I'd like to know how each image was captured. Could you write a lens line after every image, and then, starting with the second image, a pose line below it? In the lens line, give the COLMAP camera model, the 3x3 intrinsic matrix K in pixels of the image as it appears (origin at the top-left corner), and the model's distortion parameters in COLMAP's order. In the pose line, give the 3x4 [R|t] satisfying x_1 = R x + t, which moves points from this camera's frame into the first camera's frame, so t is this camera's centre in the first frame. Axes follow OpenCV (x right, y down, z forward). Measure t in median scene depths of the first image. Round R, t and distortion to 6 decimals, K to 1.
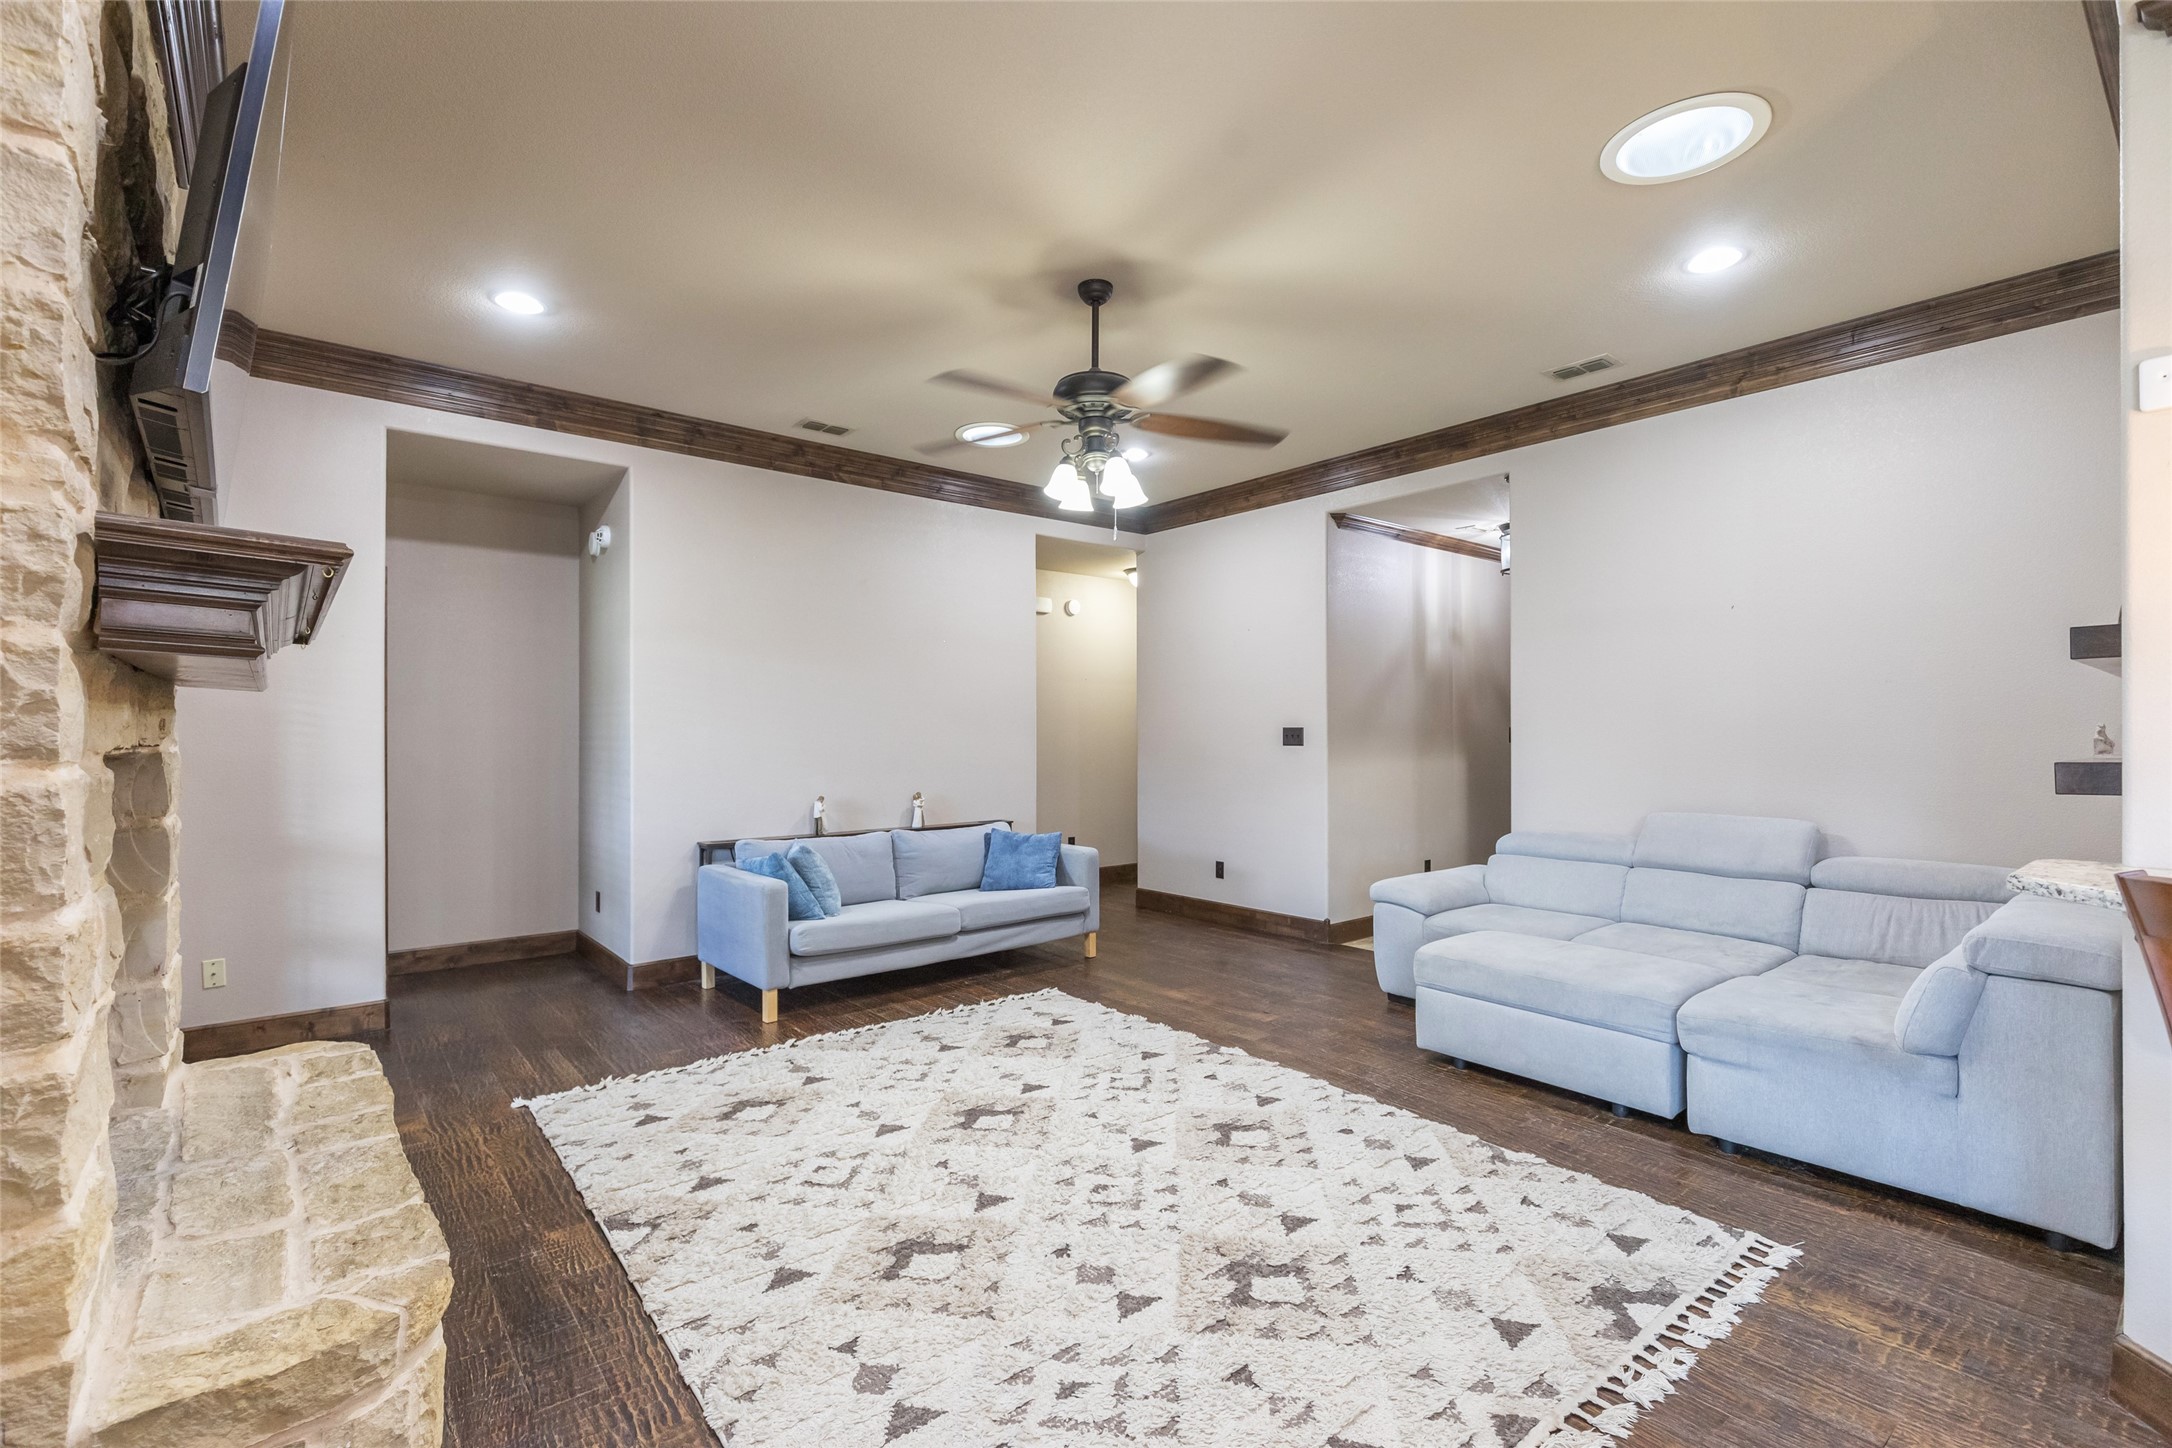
lens RADIAL K [[979.8, 0, 1085.9], [0, 979.8, 733.9], [0, 0, 1]] dist [-0.003055, -0.000544]
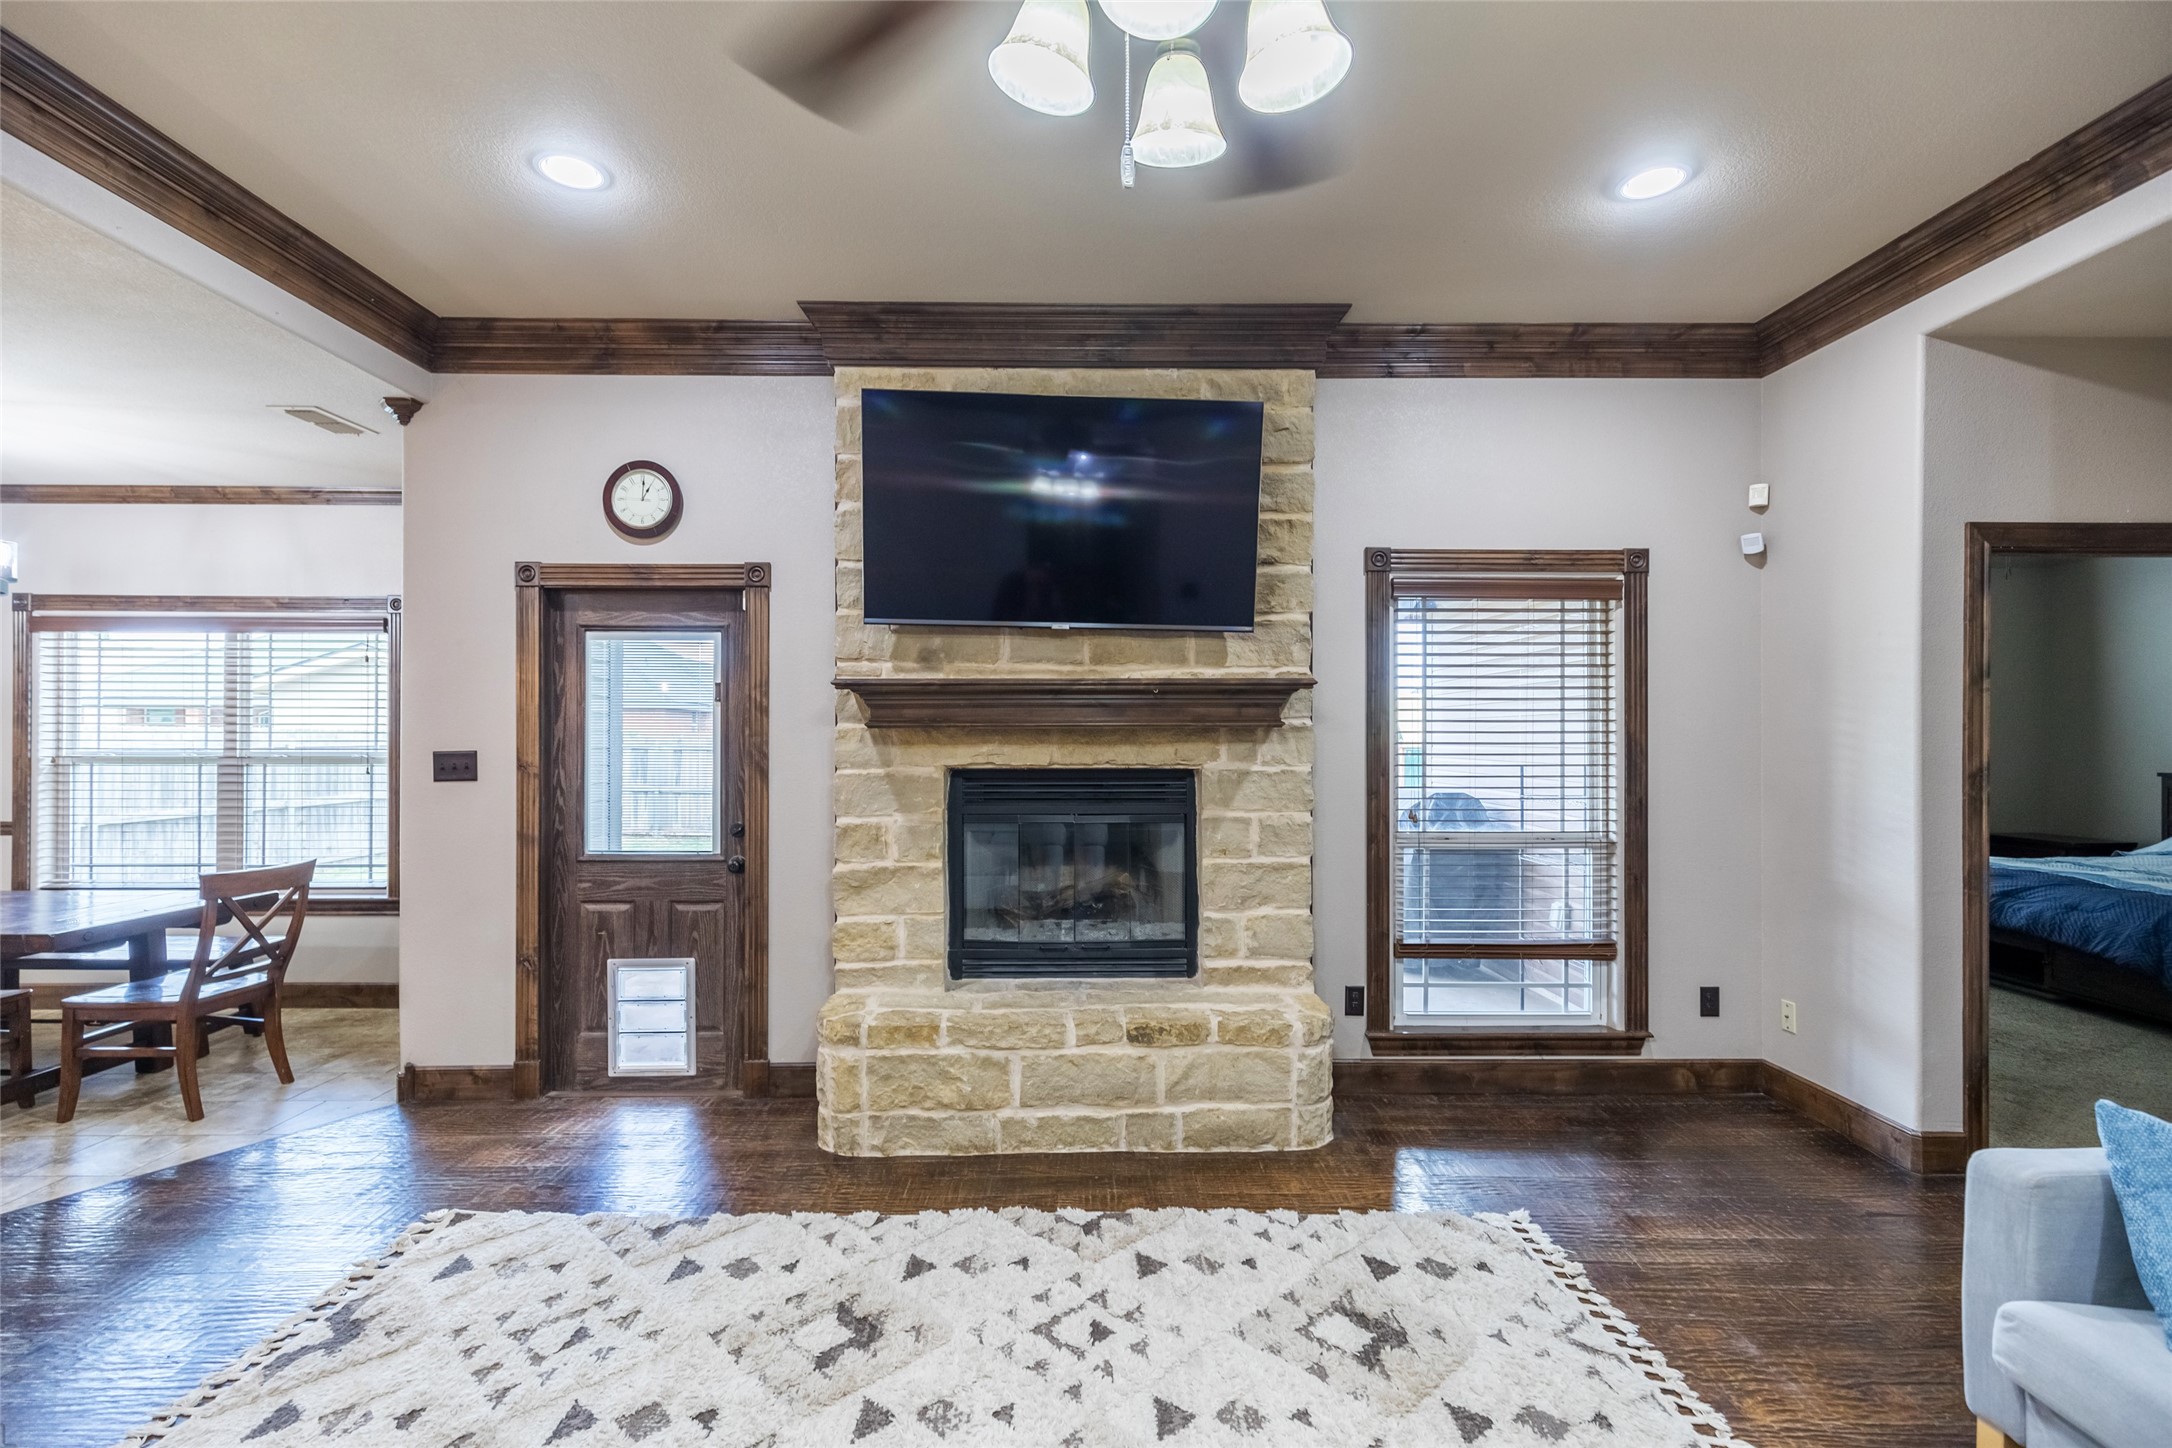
lens RADIAL K [[987.8, 0, 1084.1], [0, 987.8, 733.4], [0, 0, 1]] dist [0.006659, -0.000453]
pose [[-0.624002, 0.000458, -0.781422, 0.219235], [-0.000061, 1.000000, 0.000635, -0.019425], [0.781423, 0.000444, -0.624002, 0.911340]]
